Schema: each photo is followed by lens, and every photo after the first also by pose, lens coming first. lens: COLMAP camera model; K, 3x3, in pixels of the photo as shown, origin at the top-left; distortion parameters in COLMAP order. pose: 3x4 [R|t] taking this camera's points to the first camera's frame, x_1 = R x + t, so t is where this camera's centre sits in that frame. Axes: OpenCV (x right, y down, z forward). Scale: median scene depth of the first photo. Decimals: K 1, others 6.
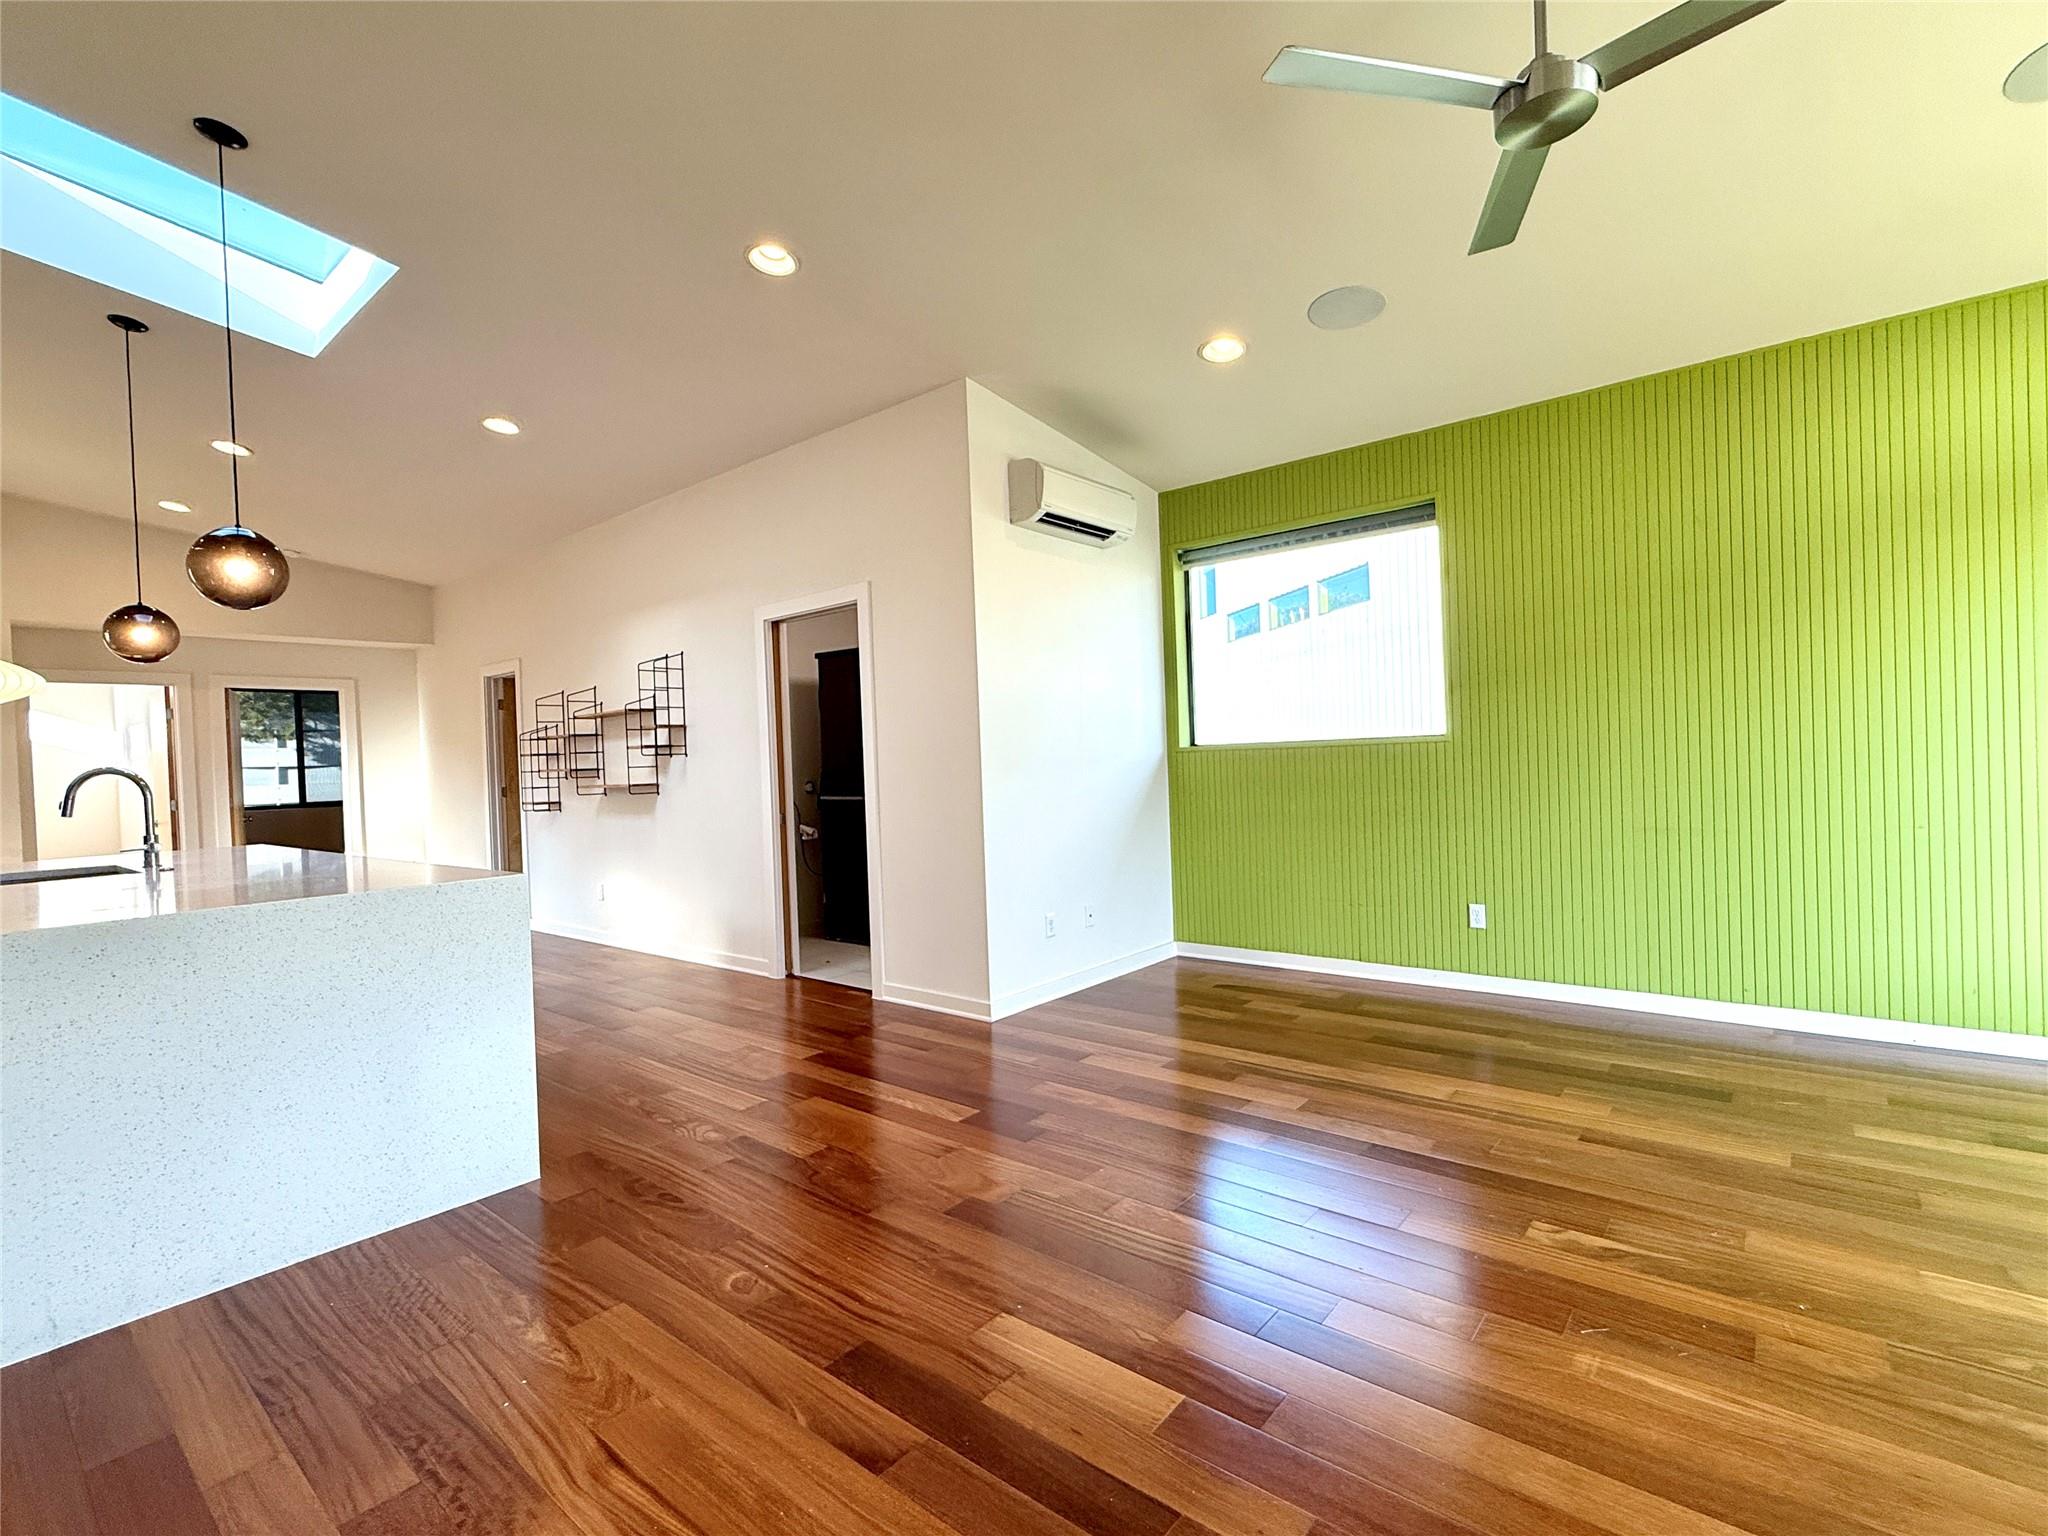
lens RADIAL K [[939.8, 0, 1024.0], [0, 939.8, 768.0], [0, 0, 1]] dist [-0.003090, -0.000088]
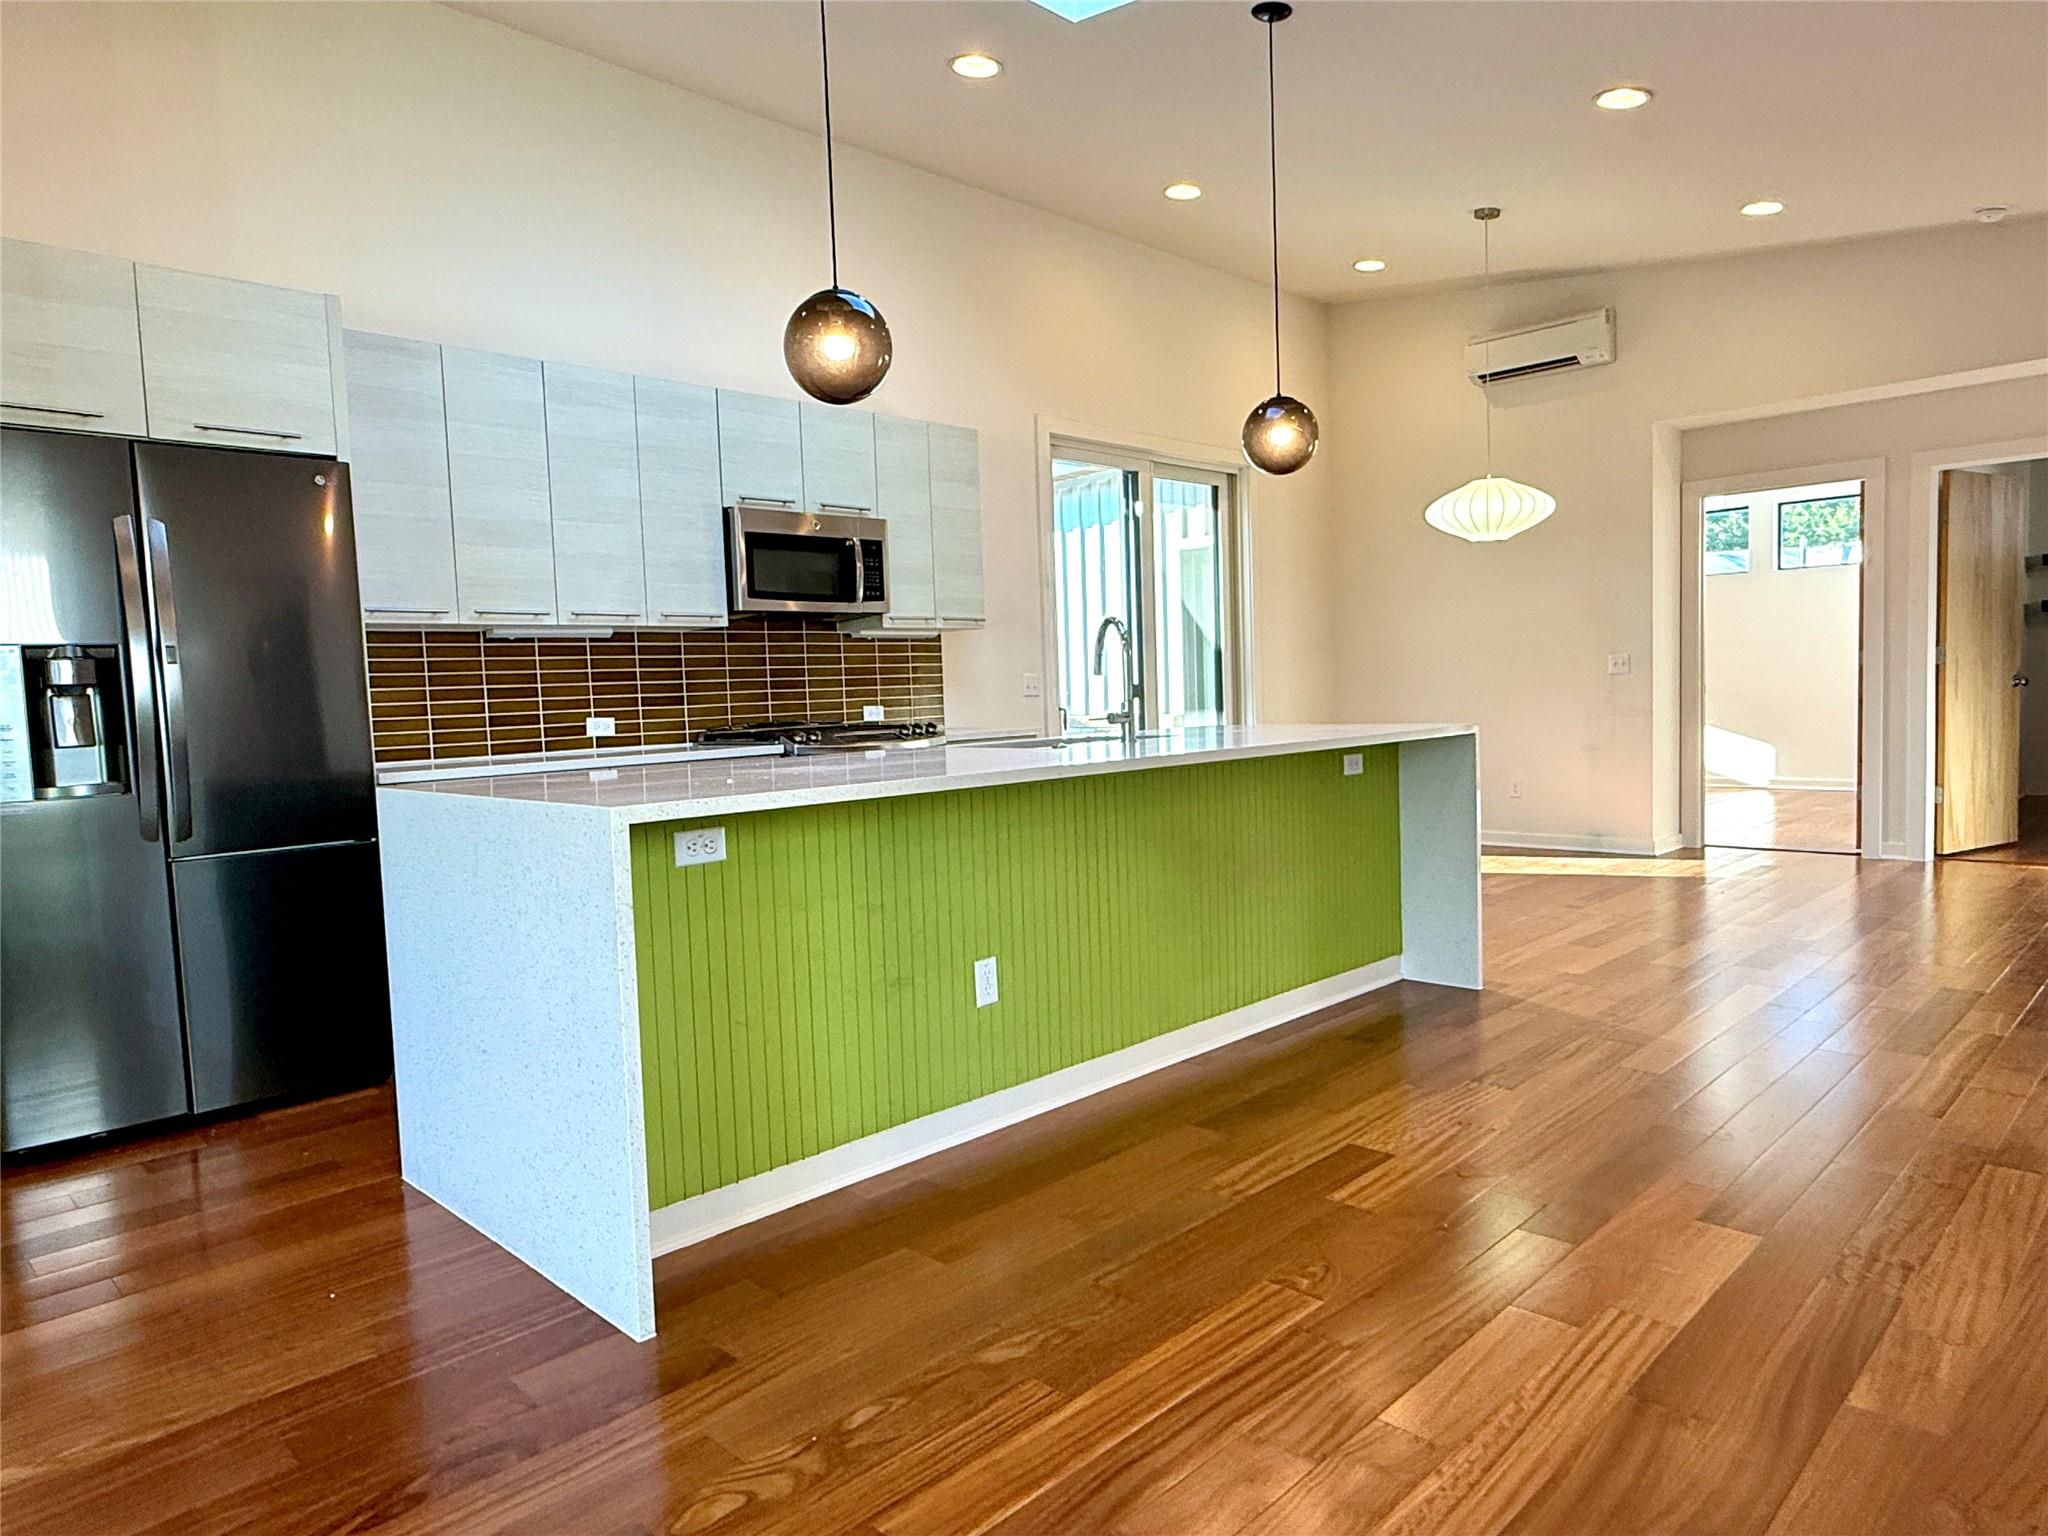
lens RADIAL K [[1271.8, 0, 1014.6], [0, 1271.8, 773.7], [0, 0, 1]] dist [-0.001255, -0.001848]
pose [[-0.097277, 0.107055, -0.989483, 0.091814], [0.030069, 0.994060, 0.104594, 0.011251], [0.994803, -0.019578, -0.099918, 0.652226]]
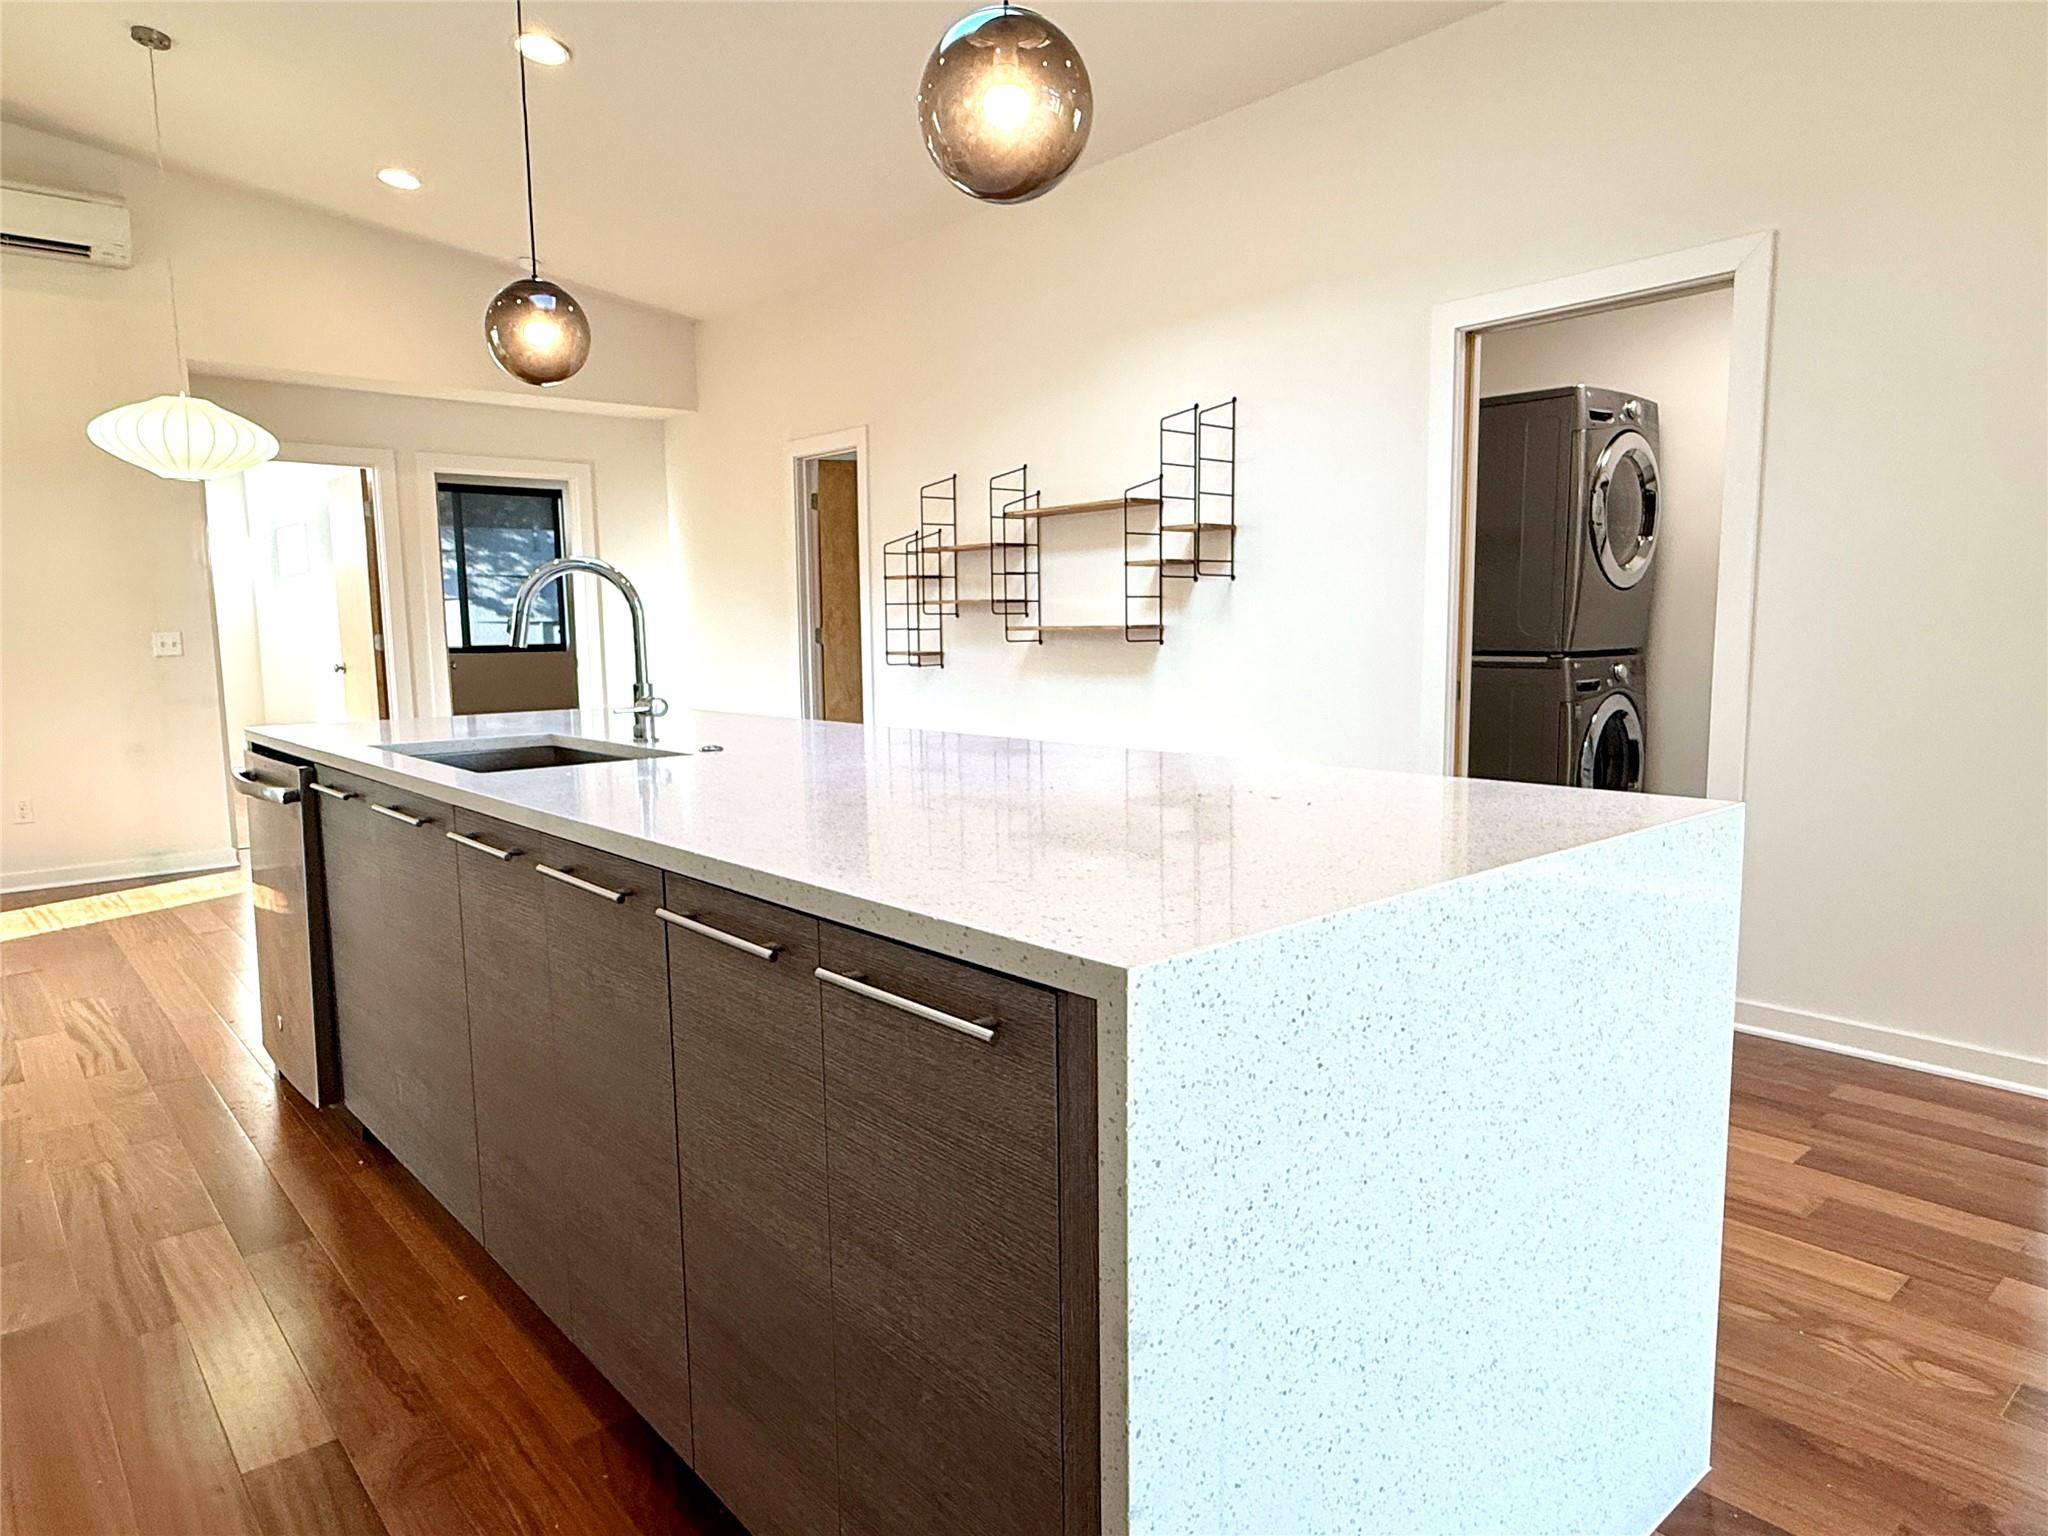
lens RADIAL K [[1279.5, 0, 1018.0], [0, 1279.5, 771.1], [0, 0, 1]] dist [0.001922, 0.000572]
pose [[0.985634, 0.042748, -0.163398, -0.377260], [-0.024103, 0.993139, 0.114427, 0.019654], [0.167169, -0.108845, 0.979902, 0.186843]]
